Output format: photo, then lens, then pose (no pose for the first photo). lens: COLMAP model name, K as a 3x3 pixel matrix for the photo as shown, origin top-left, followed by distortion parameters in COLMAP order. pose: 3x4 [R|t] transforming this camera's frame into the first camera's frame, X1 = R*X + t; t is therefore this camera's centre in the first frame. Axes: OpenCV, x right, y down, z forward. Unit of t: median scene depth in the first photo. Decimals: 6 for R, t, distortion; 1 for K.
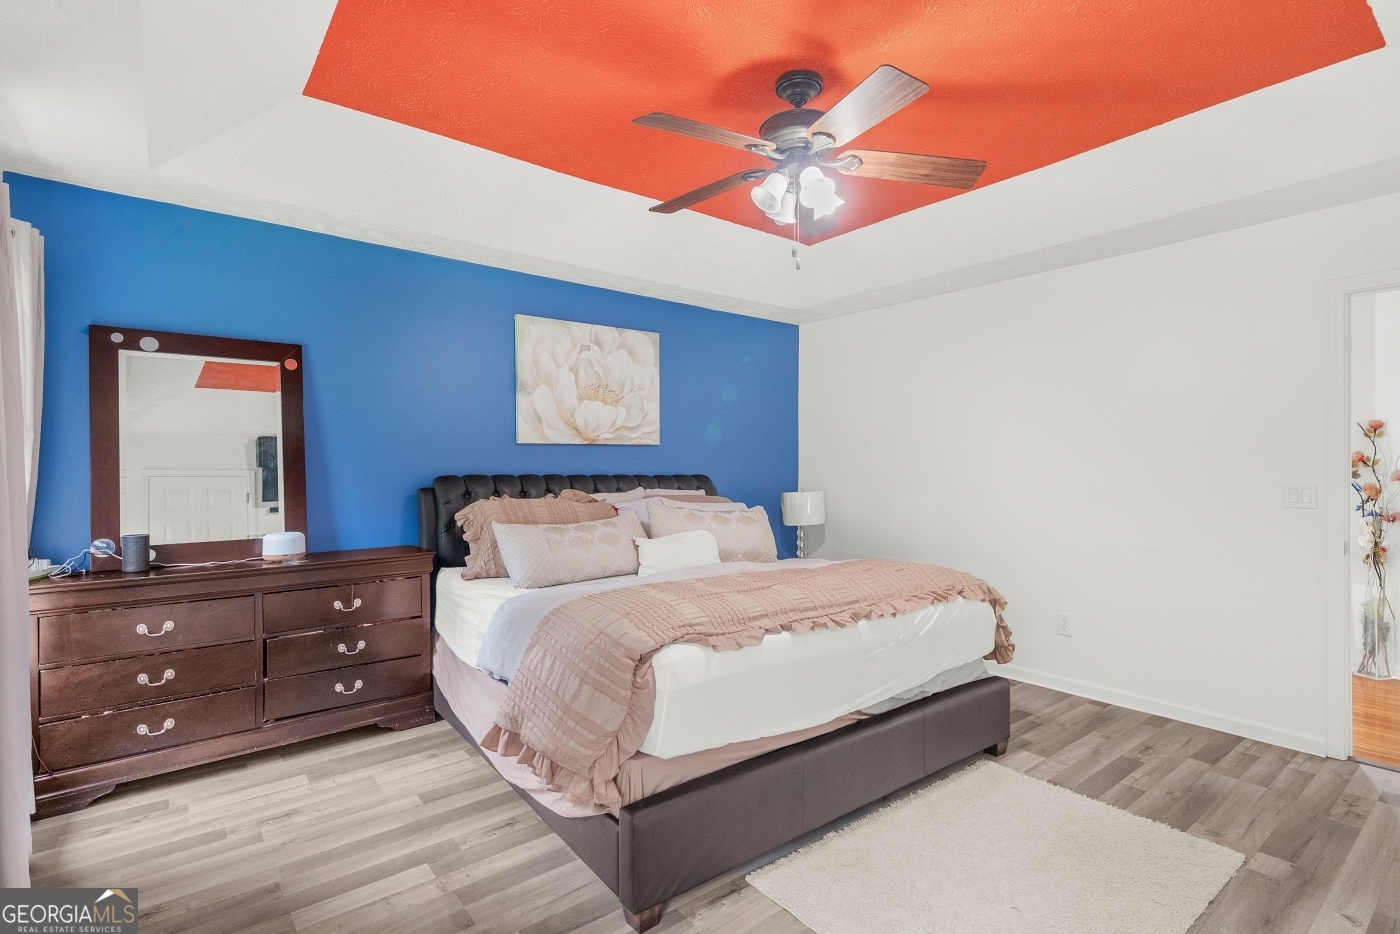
lens RADIAL K [[679.7, 0, 700.0], [0, 679.7, 467.0], [0, 0, 1]] dist [0.018764, 0.000032]
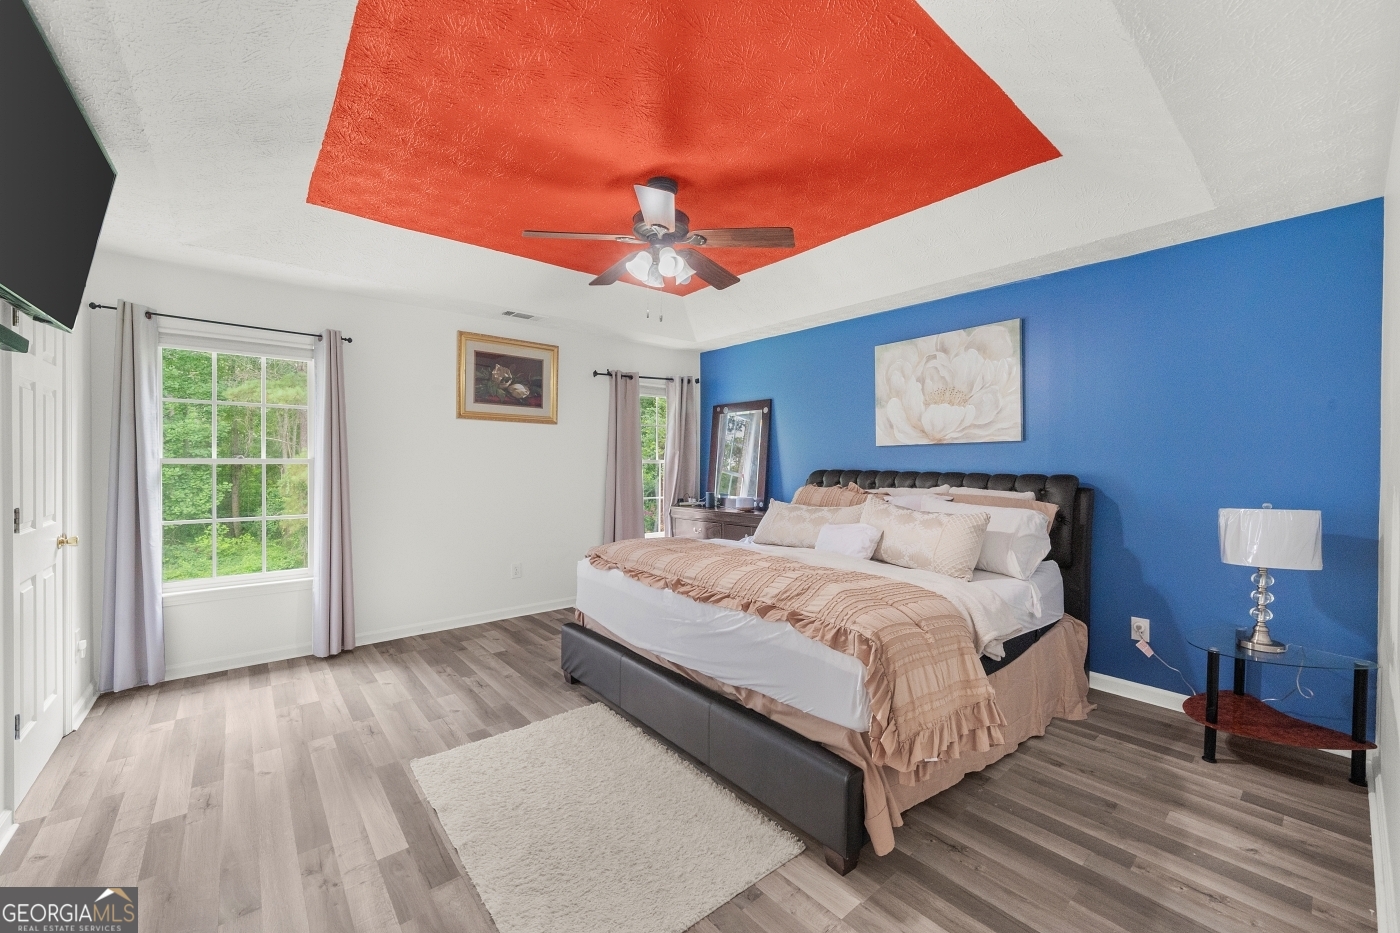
lens RADIAL K [[541.7, 0, 700.0], [0, 541.7, 466.5], [0, 0, 1]] dist [-0.002808, -0.000114]
pose [[0.030078, 0.005247, -0.999534, 0.708240], [-0.007140, 0.999962, 0.005034, 0.001025], [0.999522, 0.006986, 0.030114, 0.600655]]
